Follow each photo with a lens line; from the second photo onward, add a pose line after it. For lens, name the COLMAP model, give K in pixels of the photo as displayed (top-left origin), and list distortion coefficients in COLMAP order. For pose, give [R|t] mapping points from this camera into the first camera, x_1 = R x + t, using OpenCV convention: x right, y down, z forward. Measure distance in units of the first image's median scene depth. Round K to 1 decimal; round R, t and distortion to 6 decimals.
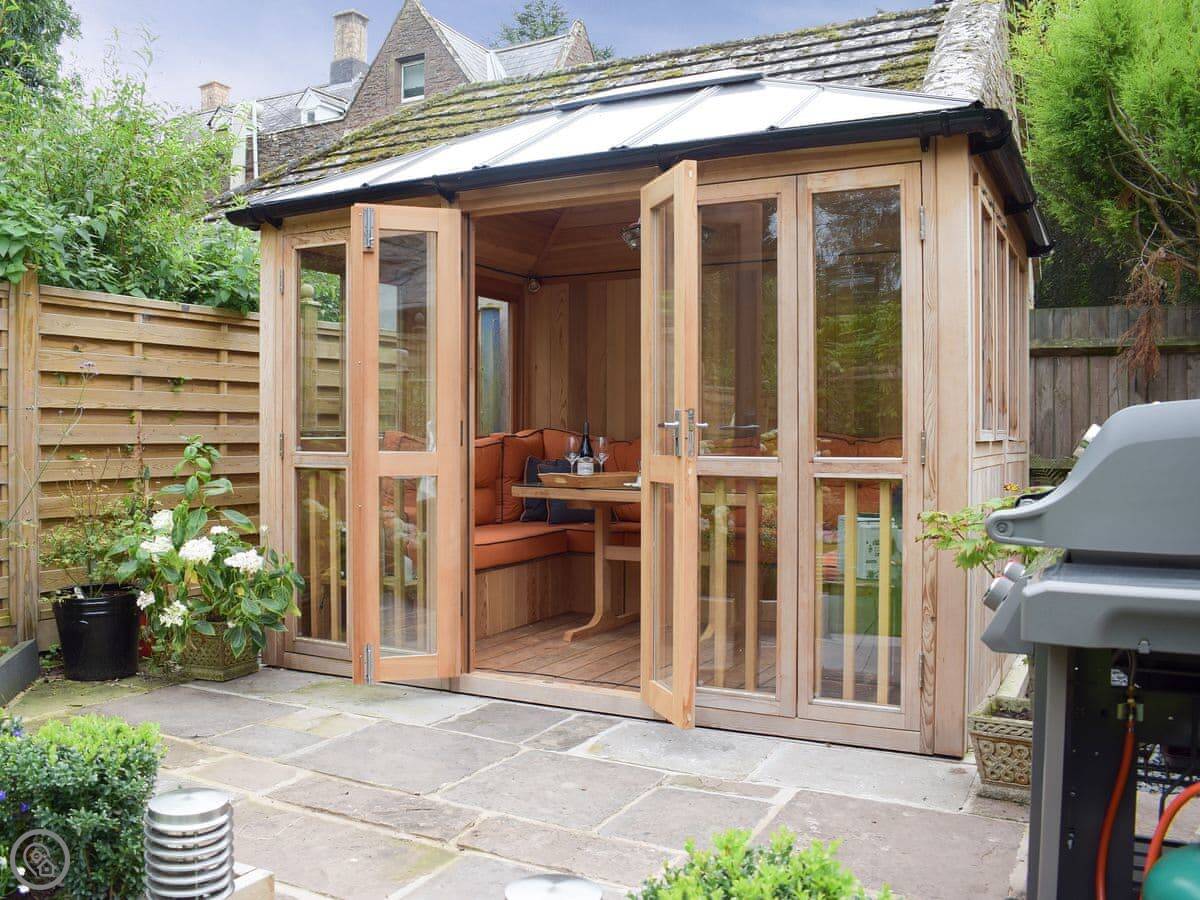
lens RADIAL K [[1105.4, 0, 572.9], [0, 1105.4, 457.3], [0, 0, 1]] dist [-0.081803, 0.008918]
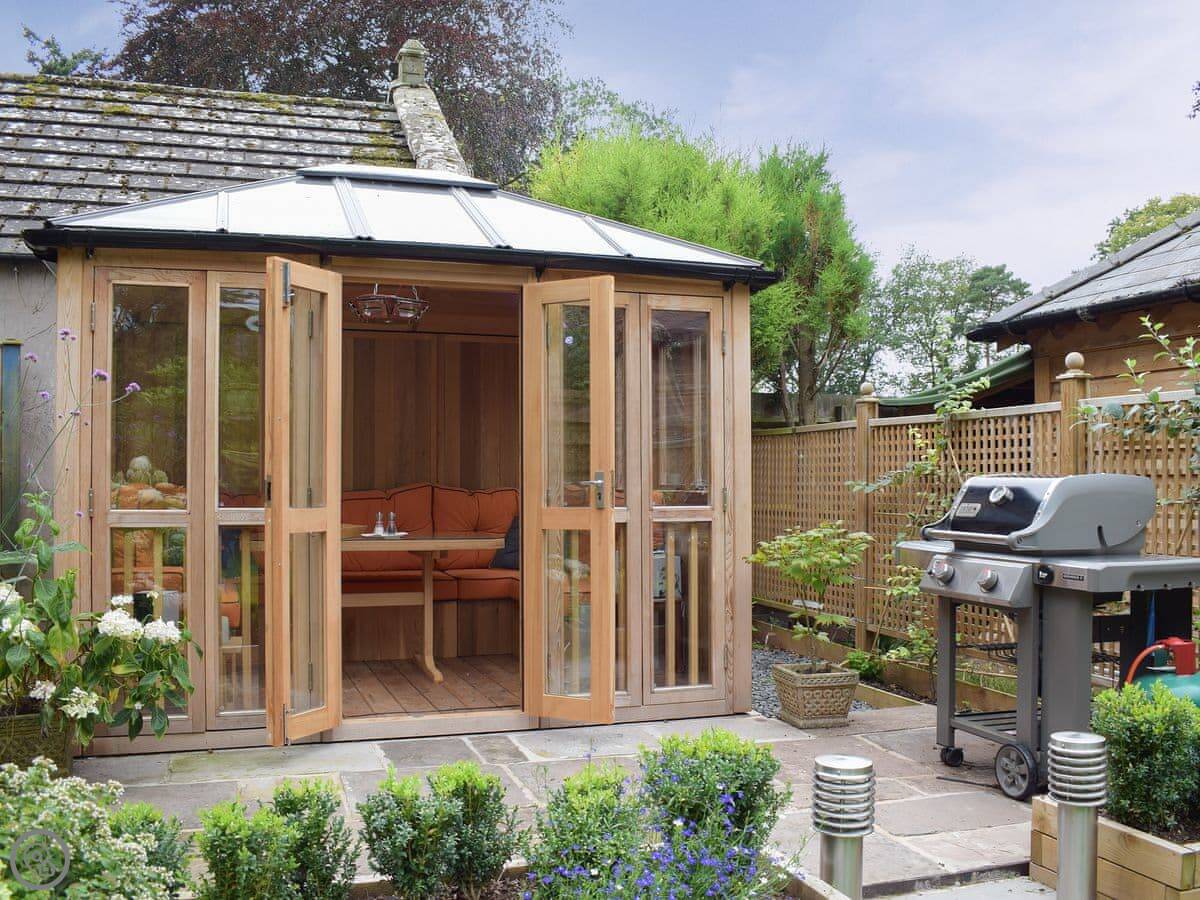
lens RADIAL K [[1095.9, 0, 601.0], [0, 1095.9, 487.9], [0, 0, 1]] dist [-0.096001, -0.003462]
pose [[0.676141, -0.006115, 0.736747, -0.789793], [0.012609, 0.999915, -0.003272, -0.019207], [-0.736664, 0.011502, 0.676161, 0.147733]]
